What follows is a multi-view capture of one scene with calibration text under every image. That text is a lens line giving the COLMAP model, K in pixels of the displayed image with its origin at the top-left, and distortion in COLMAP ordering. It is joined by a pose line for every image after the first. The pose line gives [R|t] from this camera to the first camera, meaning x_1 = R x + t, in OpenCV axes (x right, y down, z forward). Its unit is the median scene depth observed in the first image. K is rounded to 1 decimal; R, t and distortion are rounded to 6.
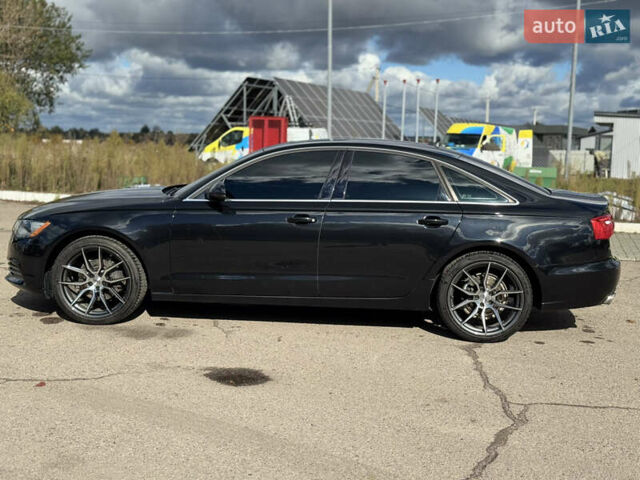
lens RADIAL K [[882.8, 0, 320.0], [0, 882.8, 240.0], [0, 0, 1]] dist [0.128417, -0.087181]
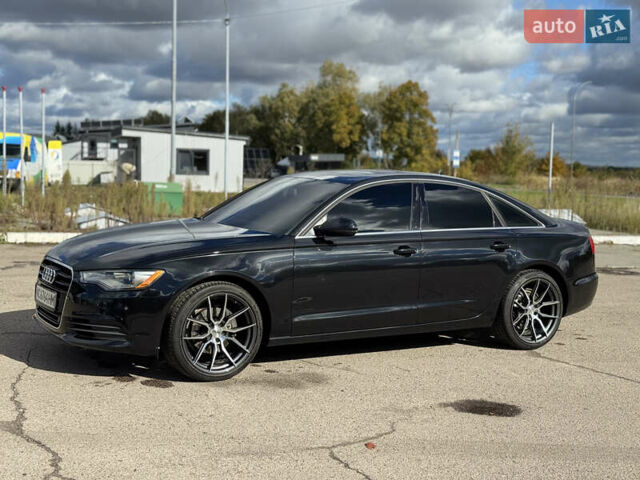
lens RADIAL K [[882.8, 0, 320.0], [0, 882.8, 240.0], [0, 0, 1]] dist [0.128417, -0.087181]
pose [[0.812751, -0.046977, 0.580714, -0.697878], [0.051989, 0.998615, 0.008021, -0.049396], [-0.580286, 0.023672, 0.814068, 0.216659]]
